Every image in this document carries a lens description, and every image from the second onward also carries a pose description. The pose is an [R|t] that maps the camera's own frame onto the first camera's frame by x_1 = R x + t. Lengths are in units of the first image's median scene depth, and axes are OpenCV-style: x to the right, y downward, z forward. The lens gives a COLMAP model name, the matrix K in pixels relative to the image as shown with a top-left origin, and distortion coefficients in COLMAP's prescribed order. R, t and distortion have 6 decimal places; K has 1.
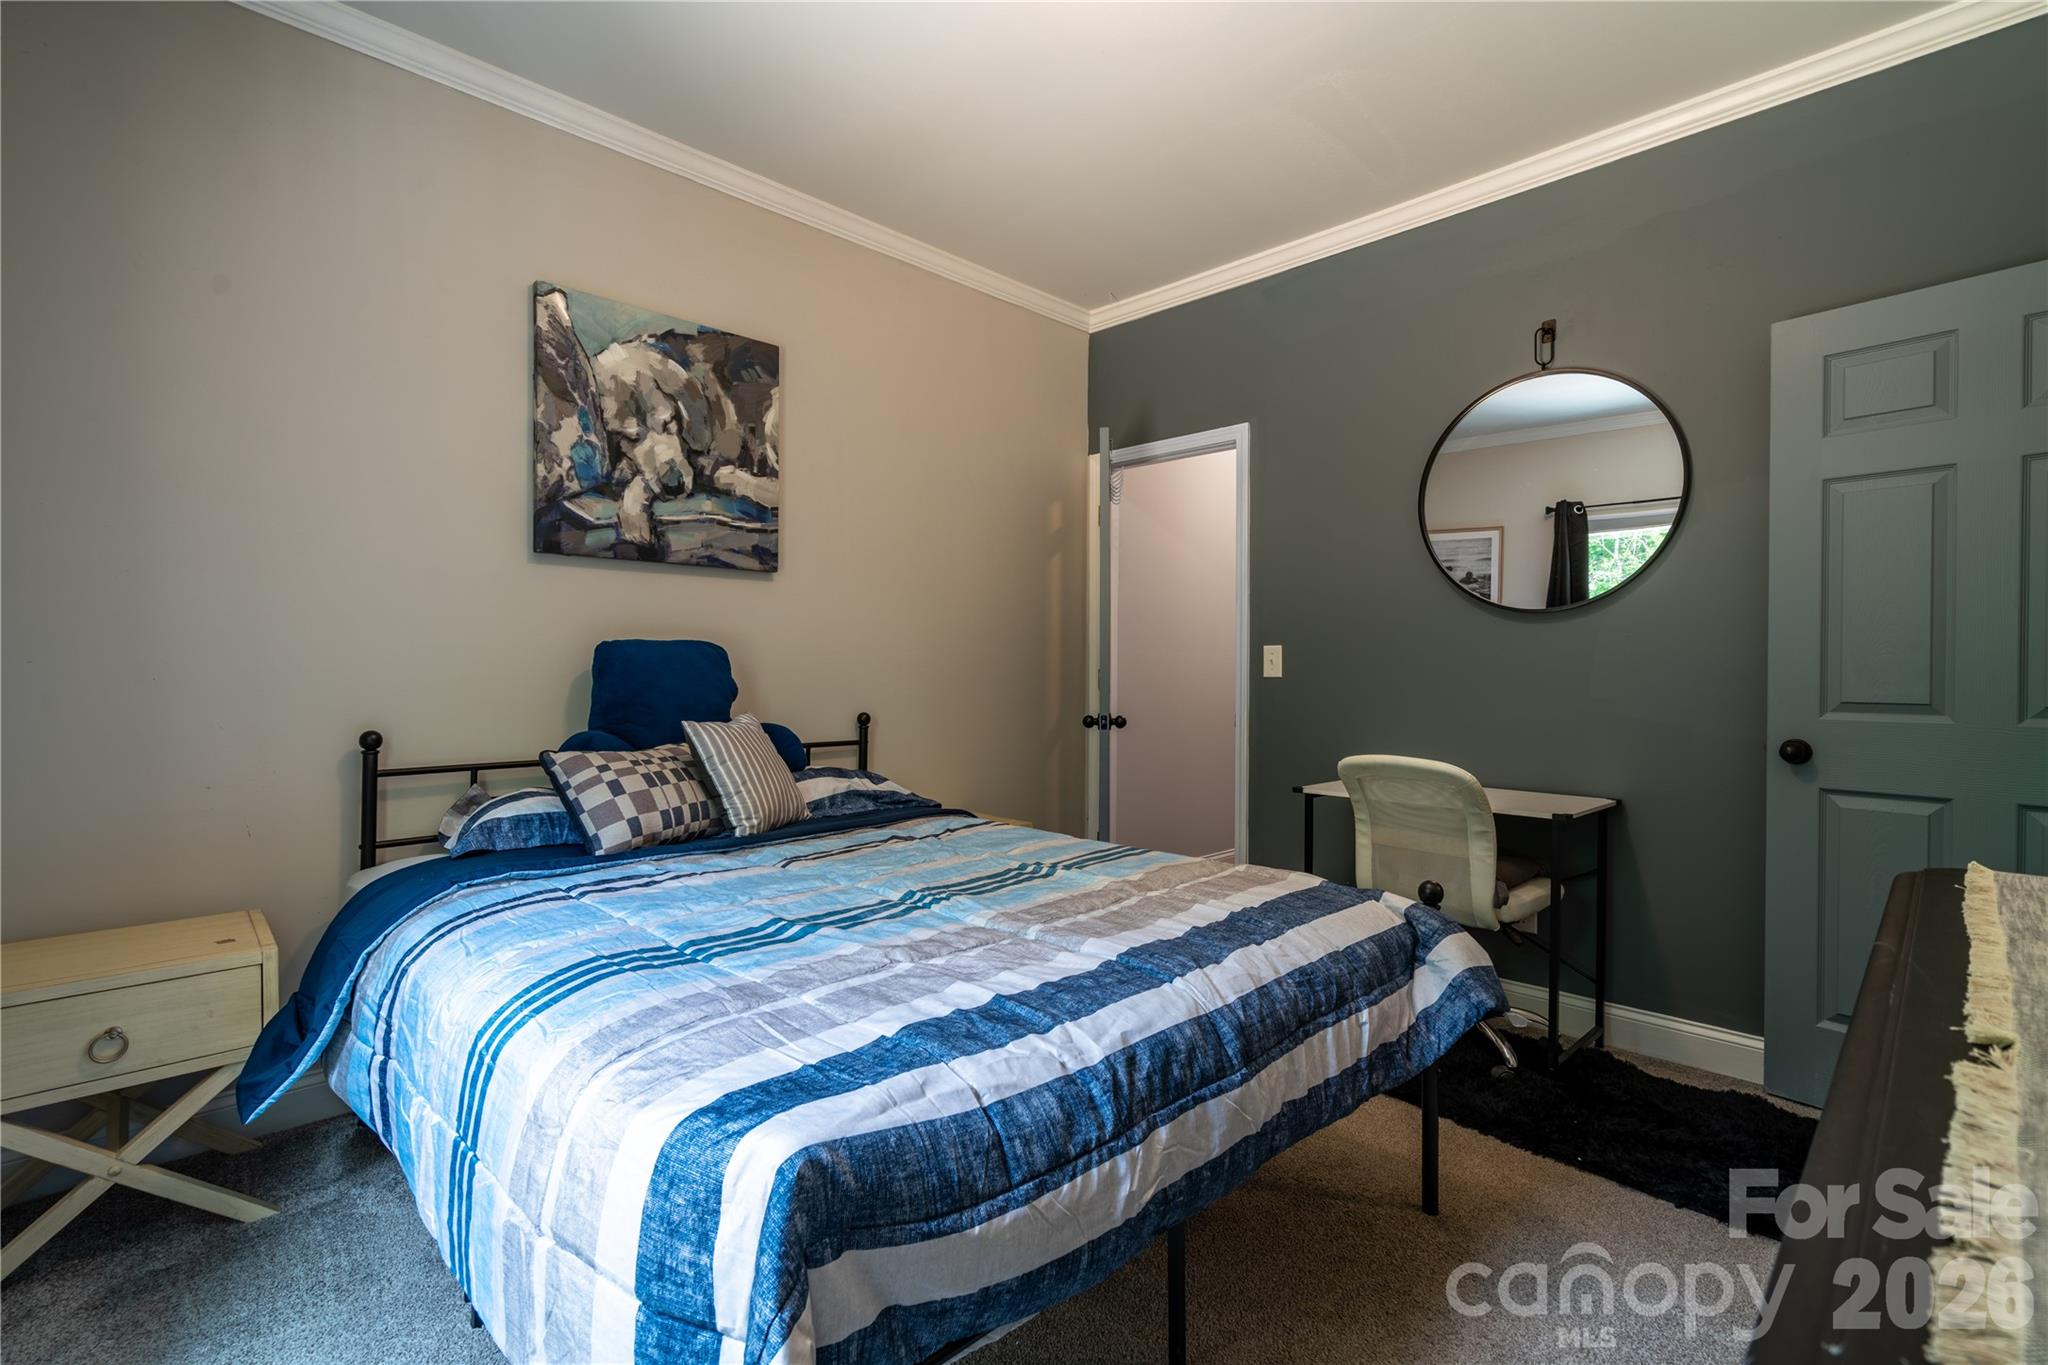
lens RADIAL K [[932.6, 0, 1025.1], [0, 932.6, 677.9], [0, 0, 1]] dist [-0.000962, -0.000734]
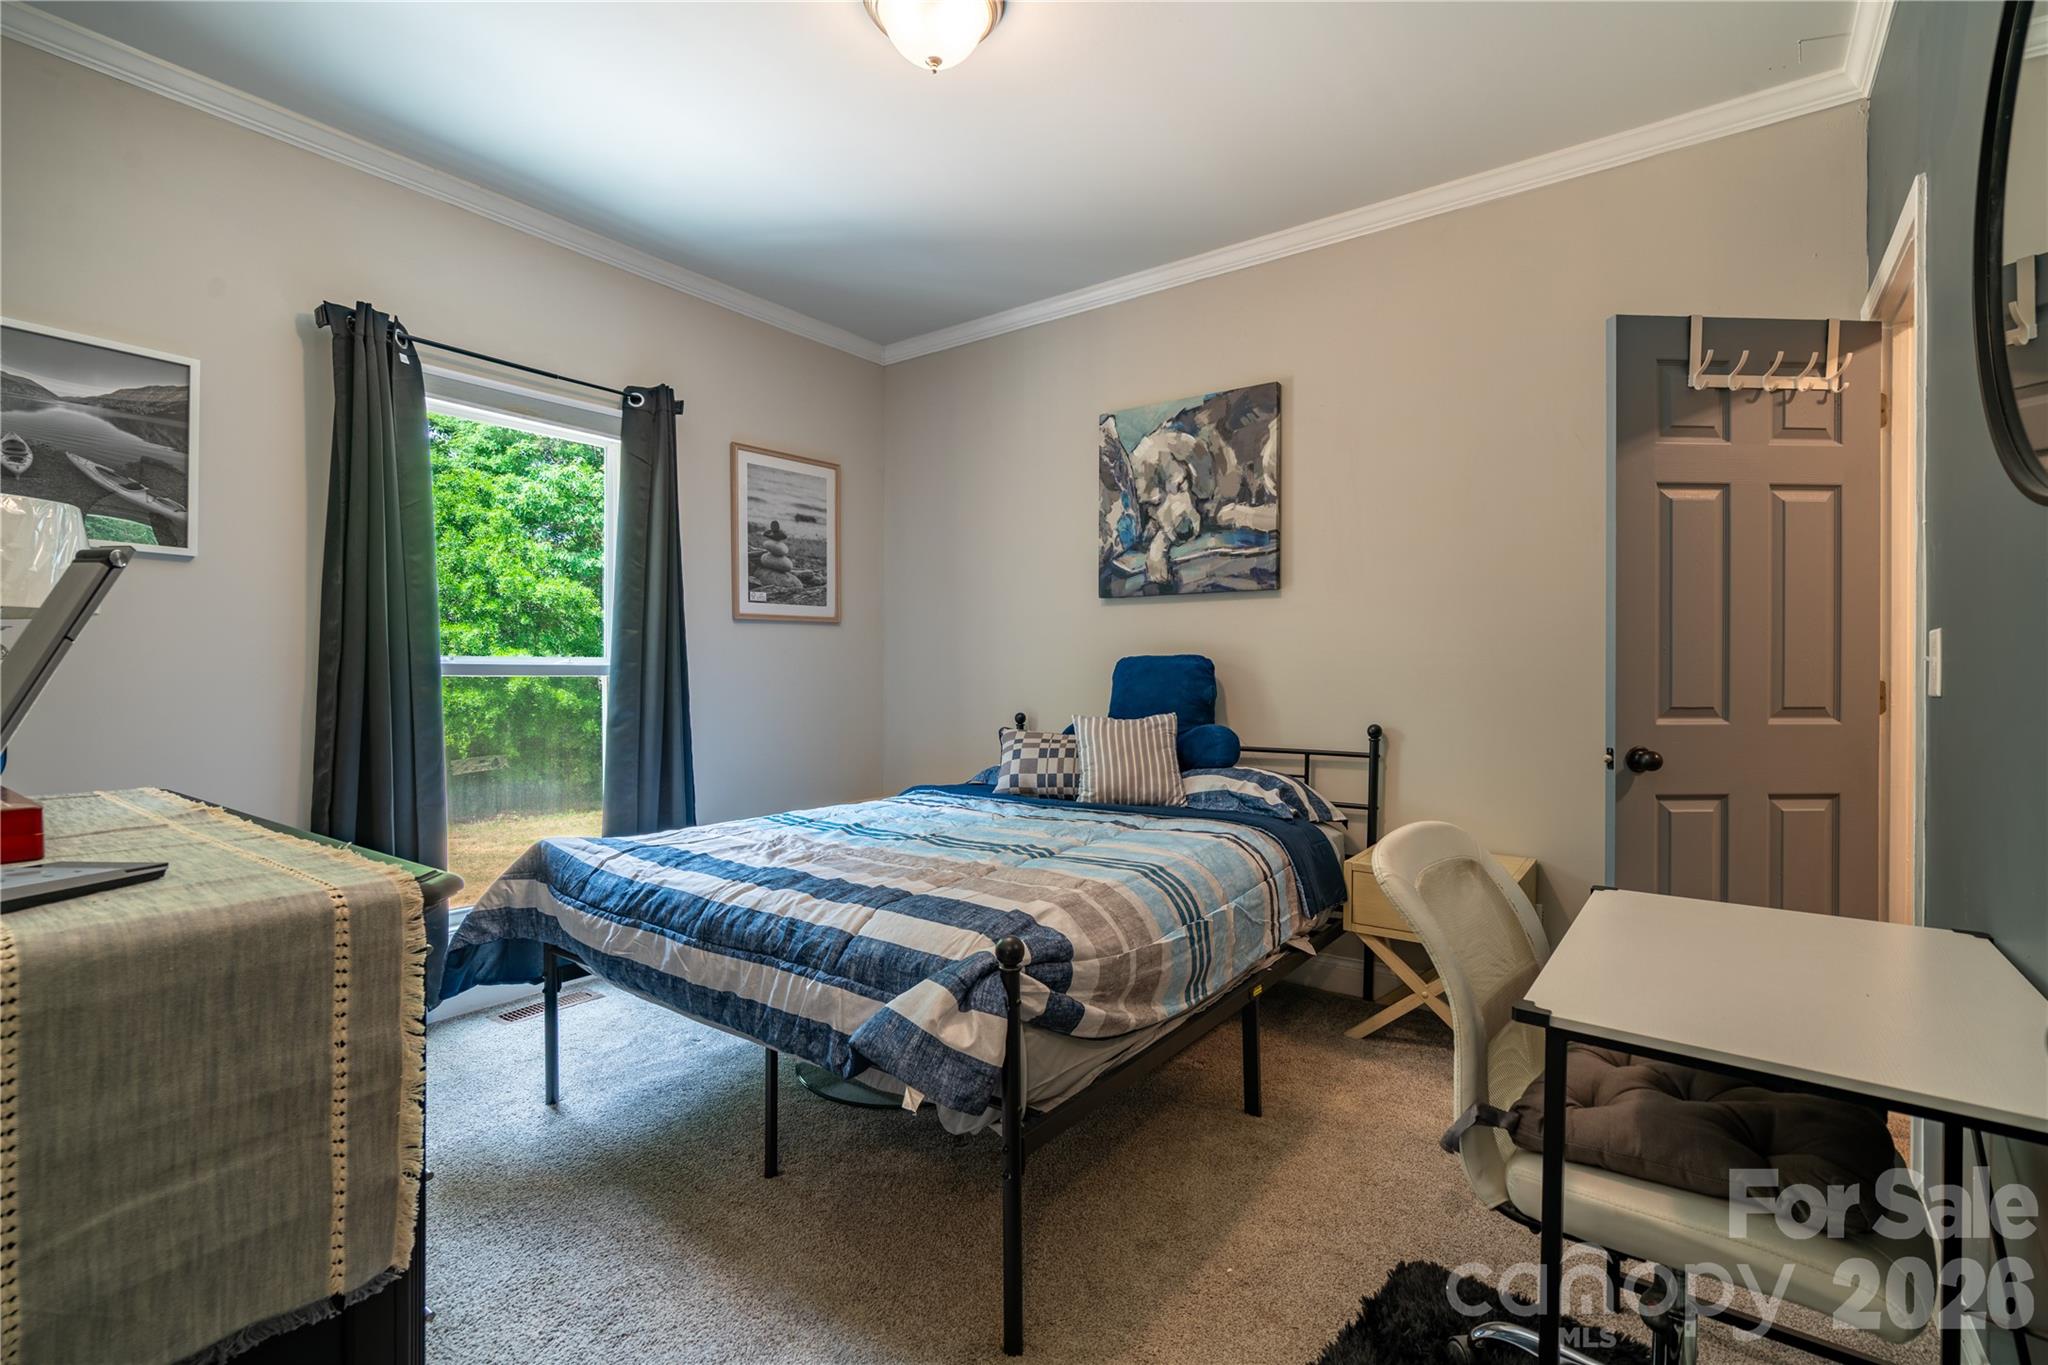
lens RADIAL K [[932.6, 0, 1014.9], [0, 932.6, 676.9], [0, 0, 1]] dist [-0.000962, -0.000734]
pose [[0.148903, 0.001443, -0.988851, 0.845487], [-0.013084, 0.999914, -0.000511, -0.007167], [0.988765, 0.013014, 0.148909, 0.596761]]
